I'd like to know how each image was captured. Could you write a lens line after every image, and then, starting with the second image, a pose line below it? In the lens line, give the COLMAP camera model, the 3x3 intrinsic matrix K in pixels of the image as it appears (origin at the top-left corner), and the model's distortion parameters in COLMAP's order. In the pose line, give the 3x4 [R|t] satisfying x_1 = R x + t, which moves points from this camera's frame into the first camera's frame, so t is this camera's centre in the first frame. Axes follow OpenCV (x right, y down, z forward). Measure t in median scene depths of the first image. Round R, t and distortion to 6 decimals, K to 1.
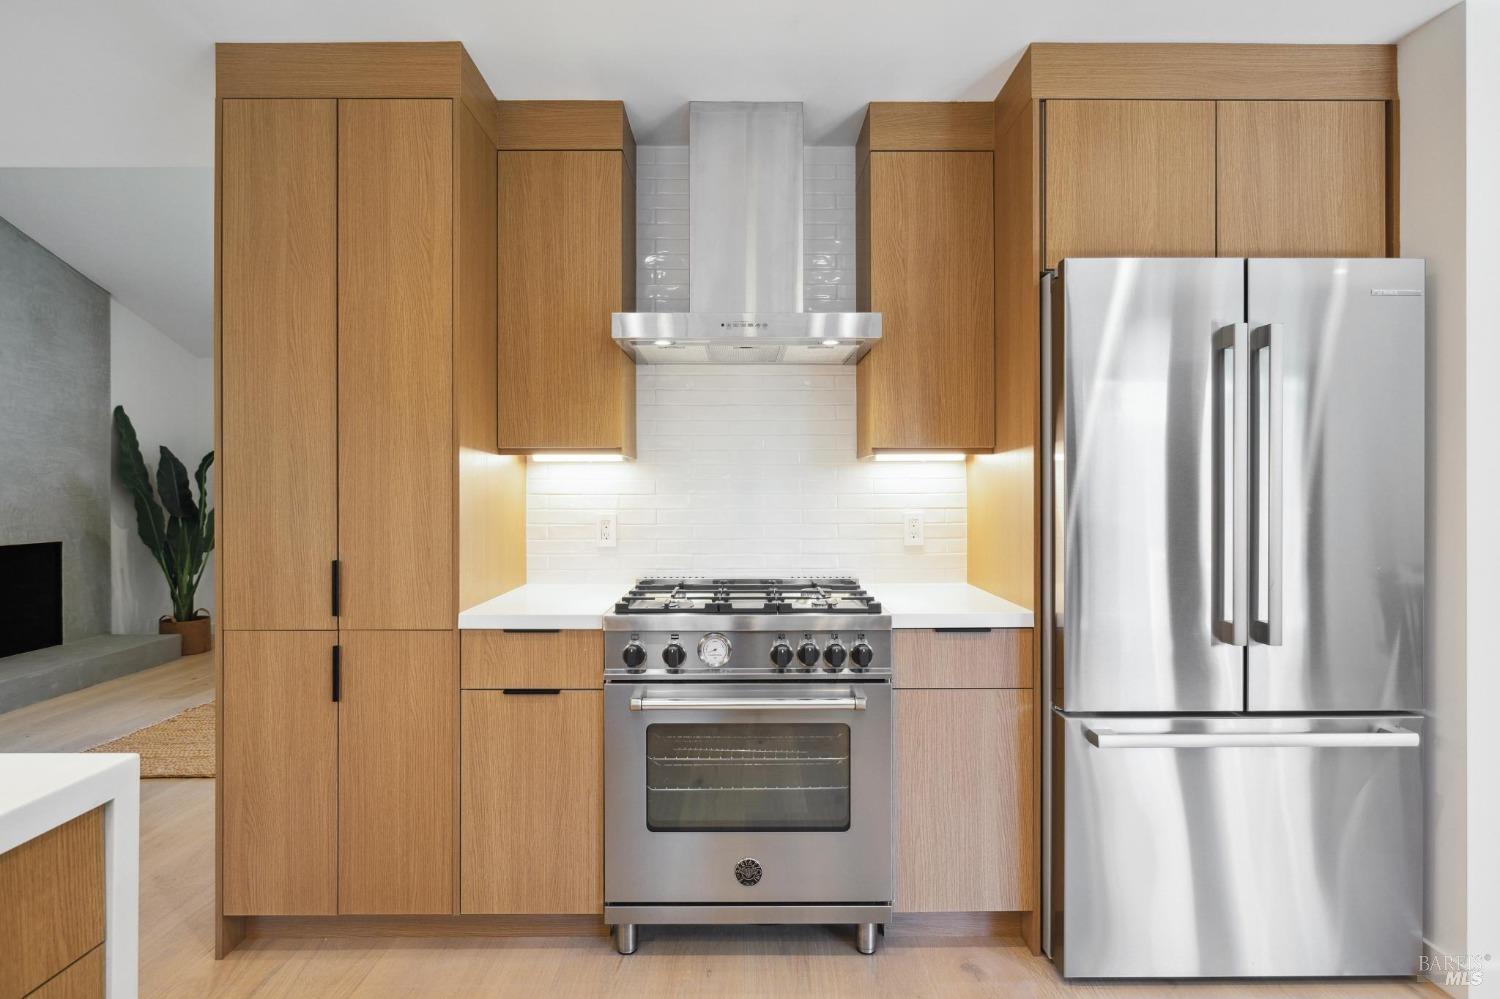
lens RADIAL K [[769.9, 0, 757.7], [0, 769.9, 490.0], [0, 0, 1]] dist [0.001350, 0.000232]
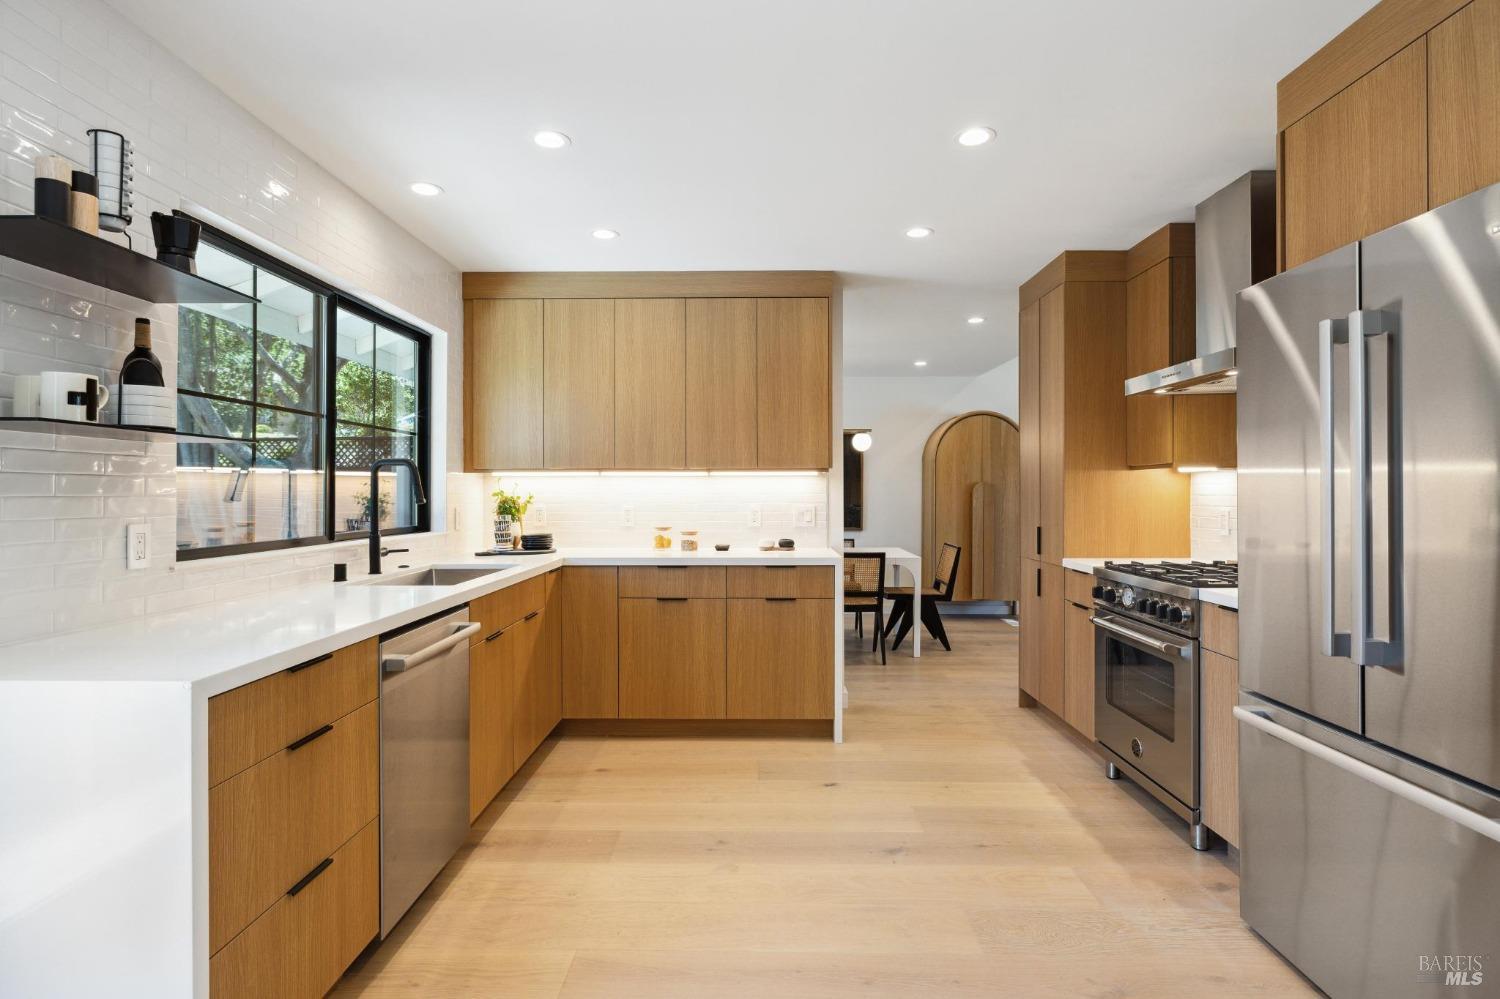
lens RADIAL K [[769.9, 0, 760.3], [0, 769.9, 492.7], [0, 0, 1]] dist [0.001350, 0.000232]
pose [[-0.014398, 0.000583, -0.999896, 0.492083], [-0.007862, 0.999969, 0.000697, 0.001868], [0.999865, 0.007872, -0.014393, 0.094865]]
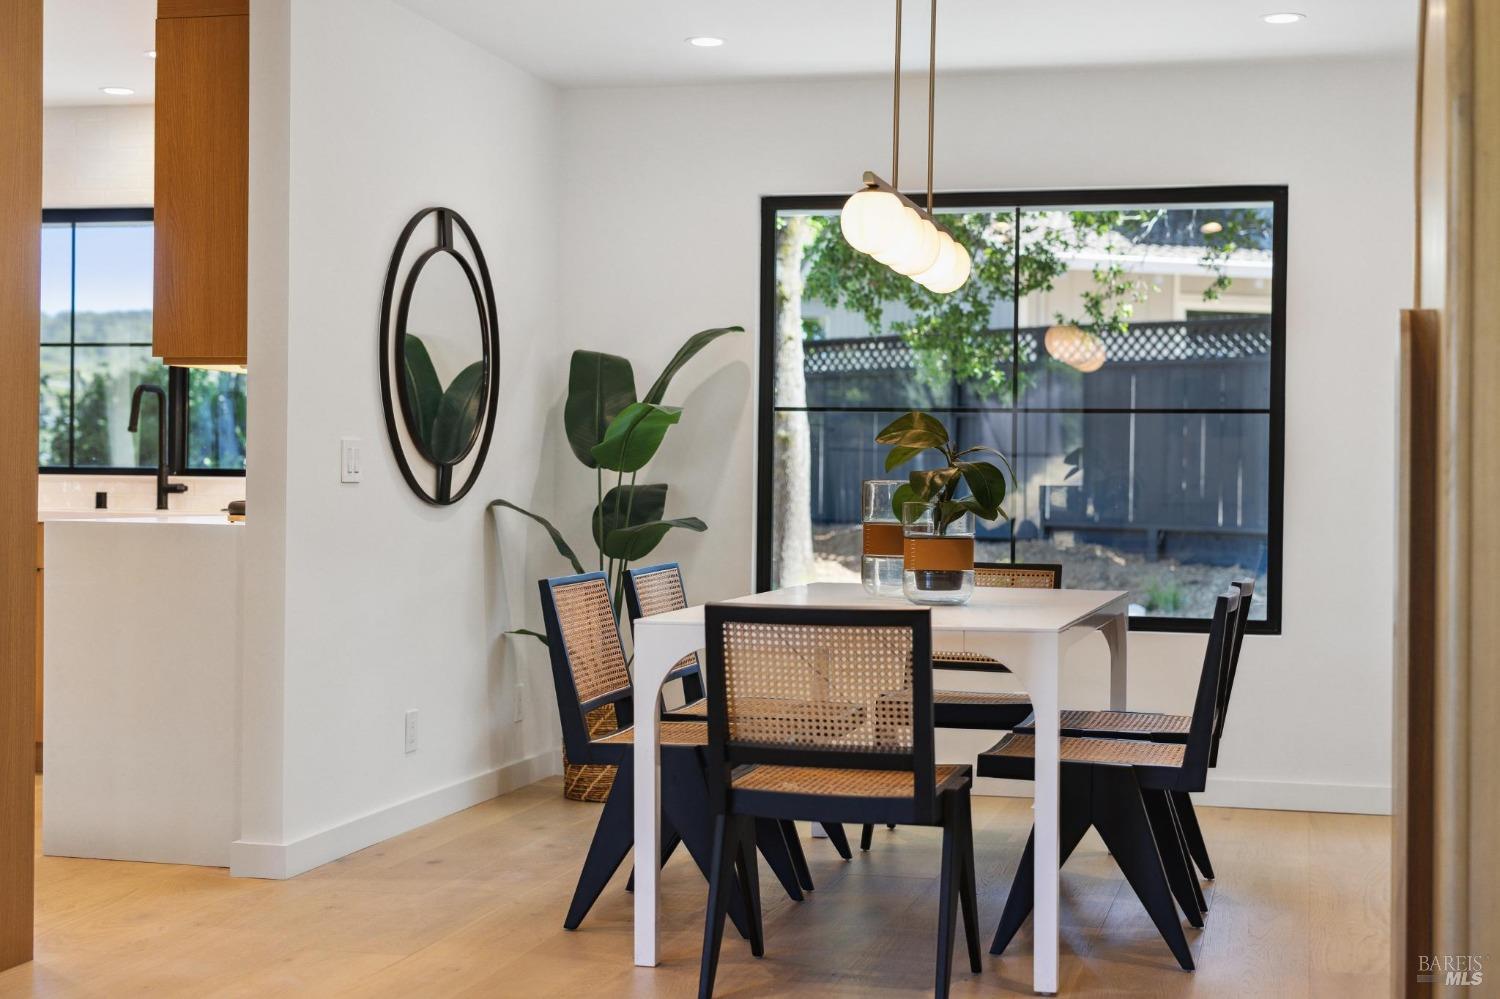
lens RADIAL K [[2182.5, 0, 745.4], [0, 2182.5, 469.4], [0, 0, 1]] dist [-0.020775, 0.000000]
pose [[-0.964590, -0.006103, 0.263683, -0.724129], [-0.006822, 0.999975, -0.001809, 0.030473], [-0.263666, -0.003543, -0.964608, 1.085943]]
